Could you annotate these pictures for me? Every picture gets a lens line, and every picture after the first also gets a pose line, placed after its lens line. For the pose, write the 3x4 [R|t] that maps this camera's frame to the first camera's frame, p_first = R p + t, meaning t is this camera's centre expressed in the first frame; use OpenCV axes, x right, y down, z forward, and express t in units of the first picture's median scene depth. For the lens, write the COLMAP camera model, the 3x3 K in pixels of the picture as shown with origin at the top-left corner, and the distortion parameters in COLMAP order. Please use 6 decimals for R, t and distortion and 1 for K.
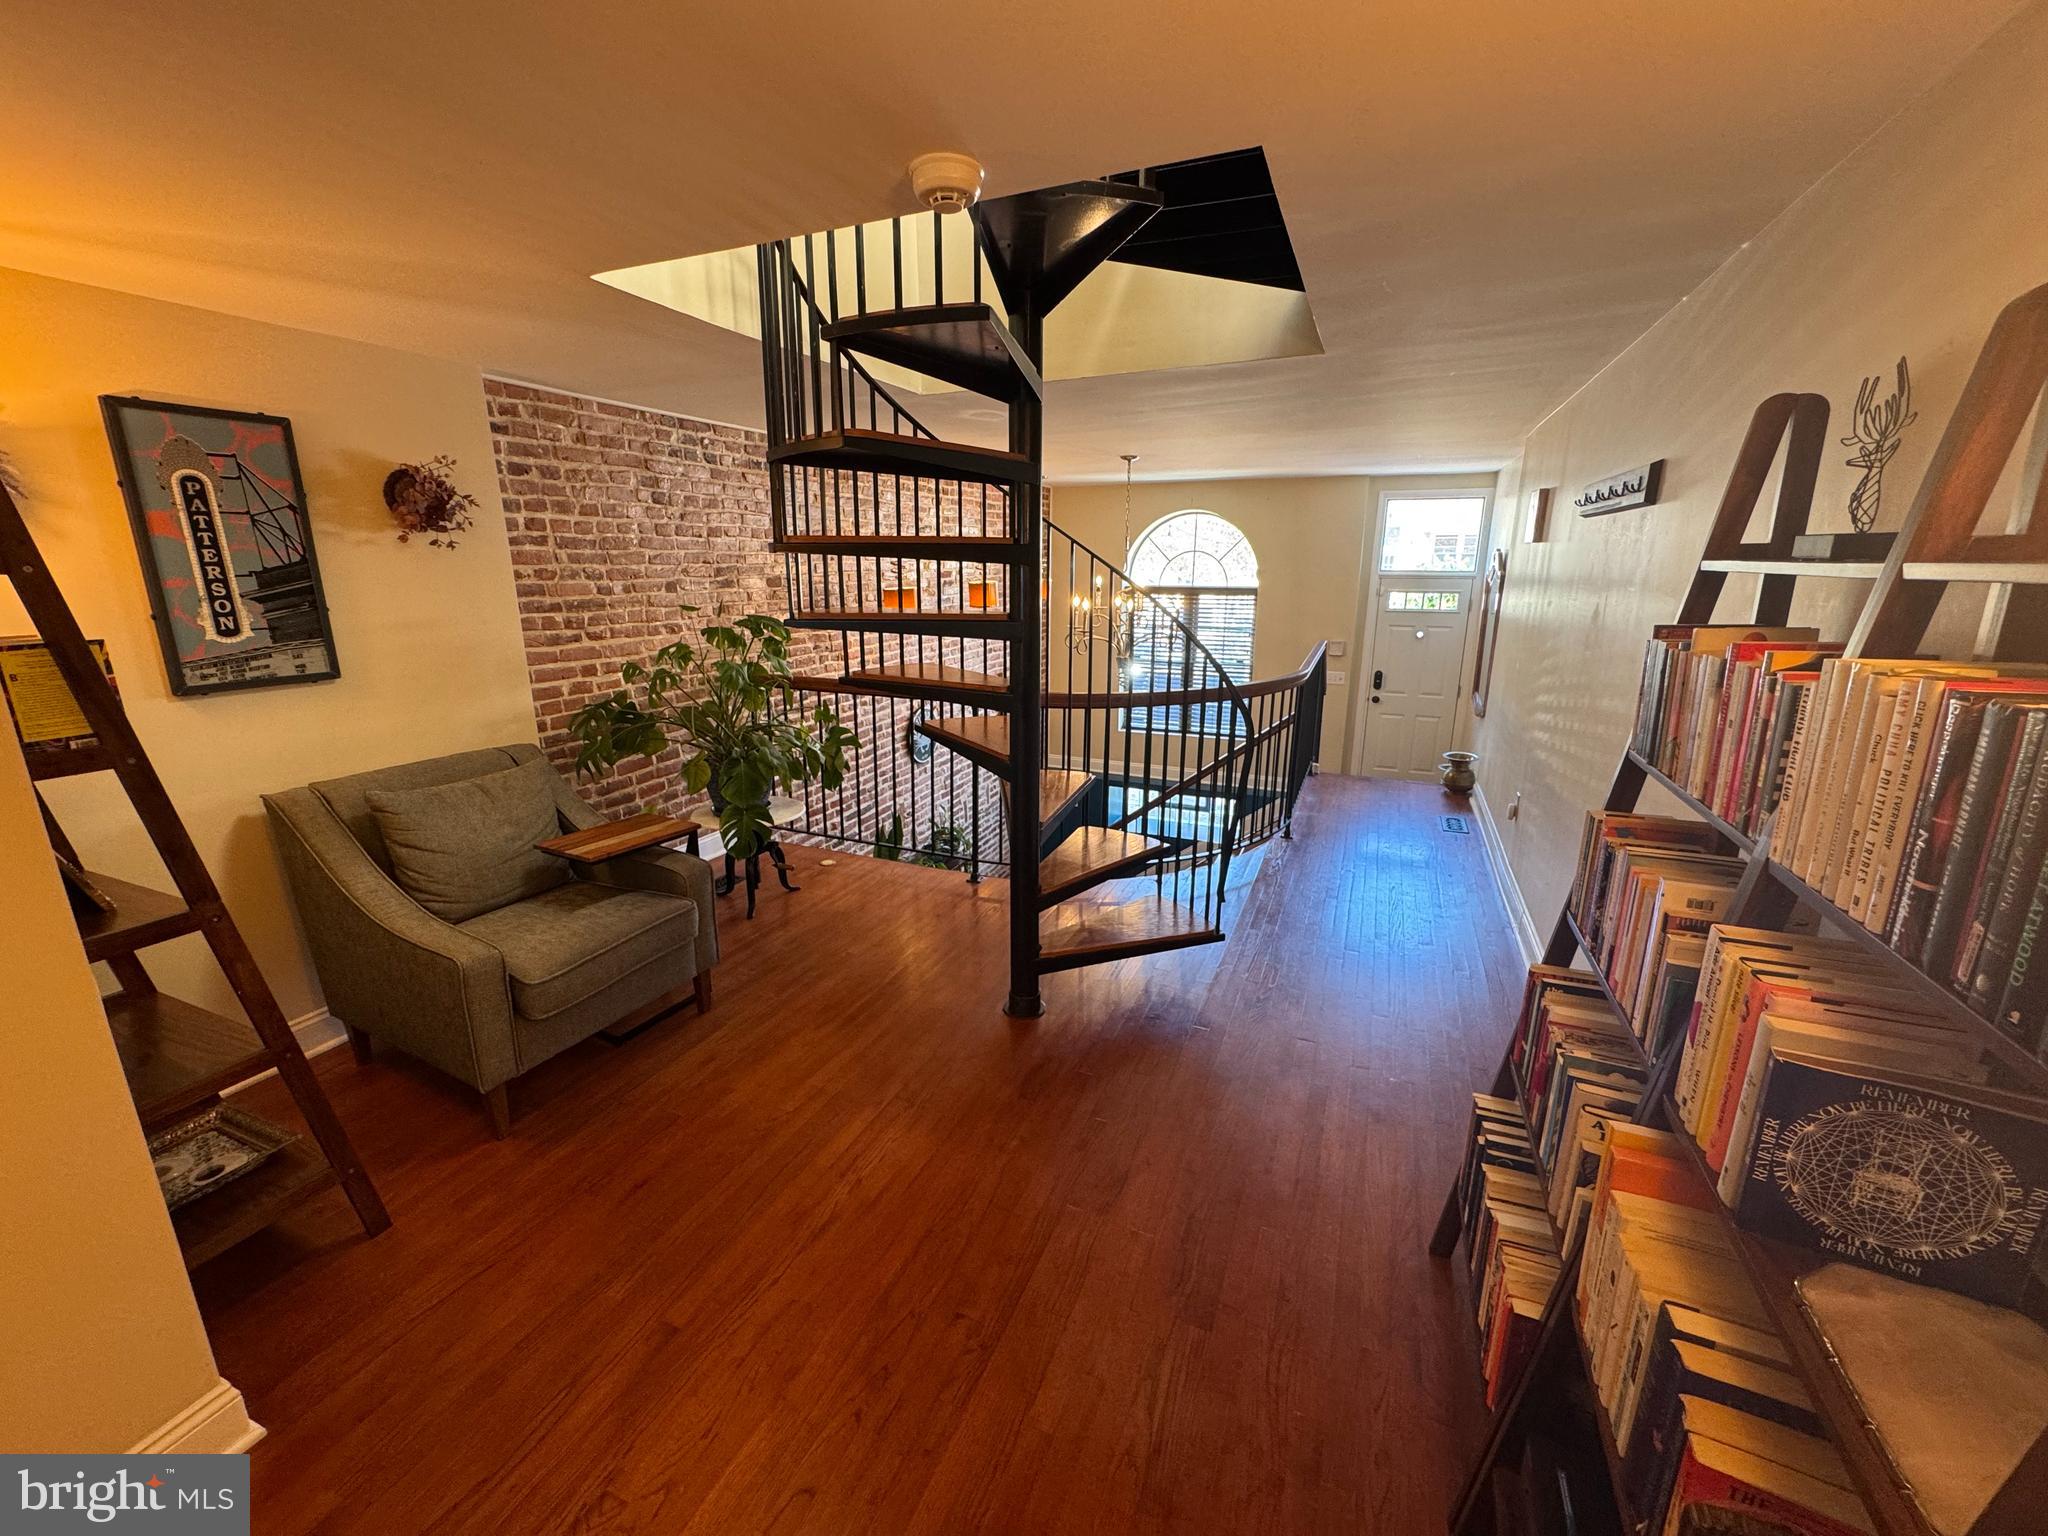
lens RADIAL K [[819.2, 0, 1023.8], [0, 819.2, 752.8], [0, 0, 1]] dist [-0.000339, -0.000713]
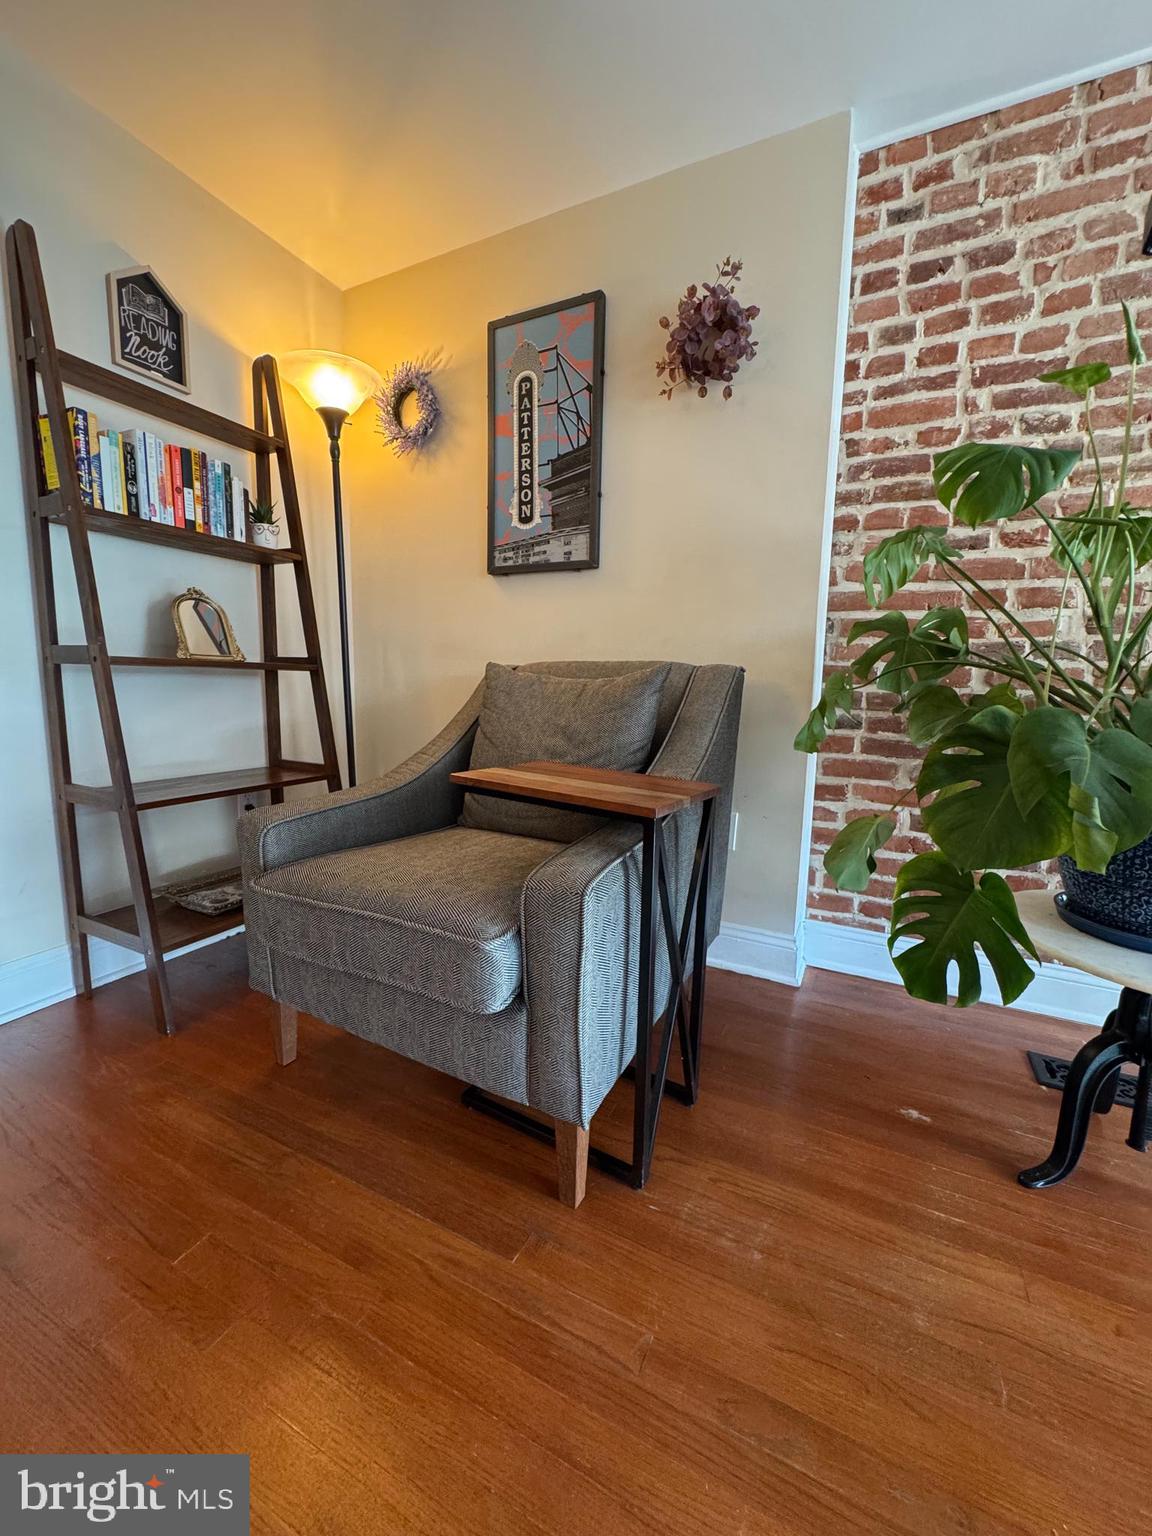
lens RADIAL K [[614.4, 0, 576.0], [0, 614.4, 769.8], [0, 0, 1]] dist [-0.000339, -0.000713]
pose [[-0.050858, 0.143176, -0.988390, -0.090525], [-0.247759, 0.956924, 0.151367, 0.035091], [0.967486, 0.252581, -0.013194, 1.114565]]
